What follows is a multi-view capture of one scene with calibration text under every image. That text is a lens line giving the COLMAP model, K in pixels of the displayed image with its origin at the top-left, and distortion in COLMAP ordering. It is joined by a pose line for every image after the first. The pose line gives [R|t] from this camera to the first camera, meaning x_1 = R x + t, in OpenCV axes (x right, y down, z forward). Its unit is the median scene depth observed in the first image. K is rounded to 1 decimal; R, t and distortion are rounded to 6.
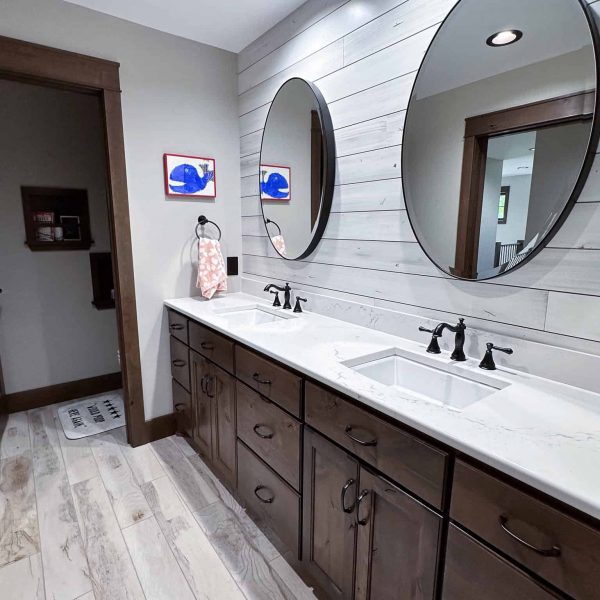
lens RADIAL K [[380.5, 0, 300.0], [0, 380.5, 300.0], [0, 0, 1]] dist [-0.010372, -0.000387]
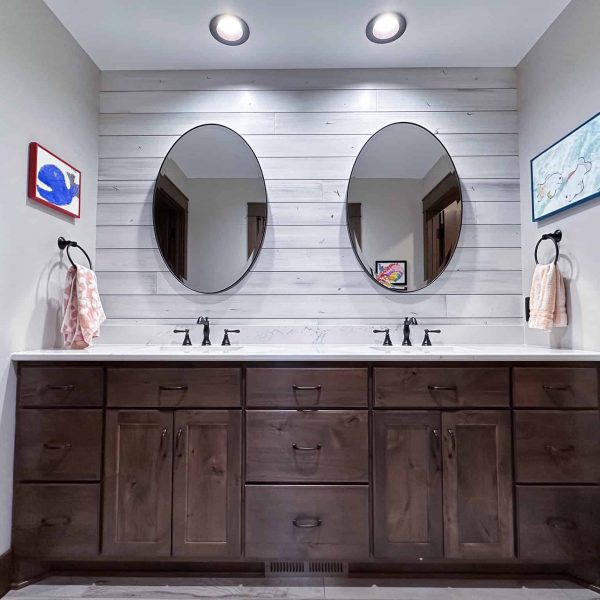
lens RADIAL K [[367.9, 0, 300.0], [0, 367.9, 300.0], [0, 0, 1]] dist [-0.000484, 0.001597]
pose [[0.613241, 0.031314, 0.789275, -0.682038], [0.149004, 0.976689, -0.154520, 0.099084], [-0.775715, 0.212363, 0.594279, 0.302580]]
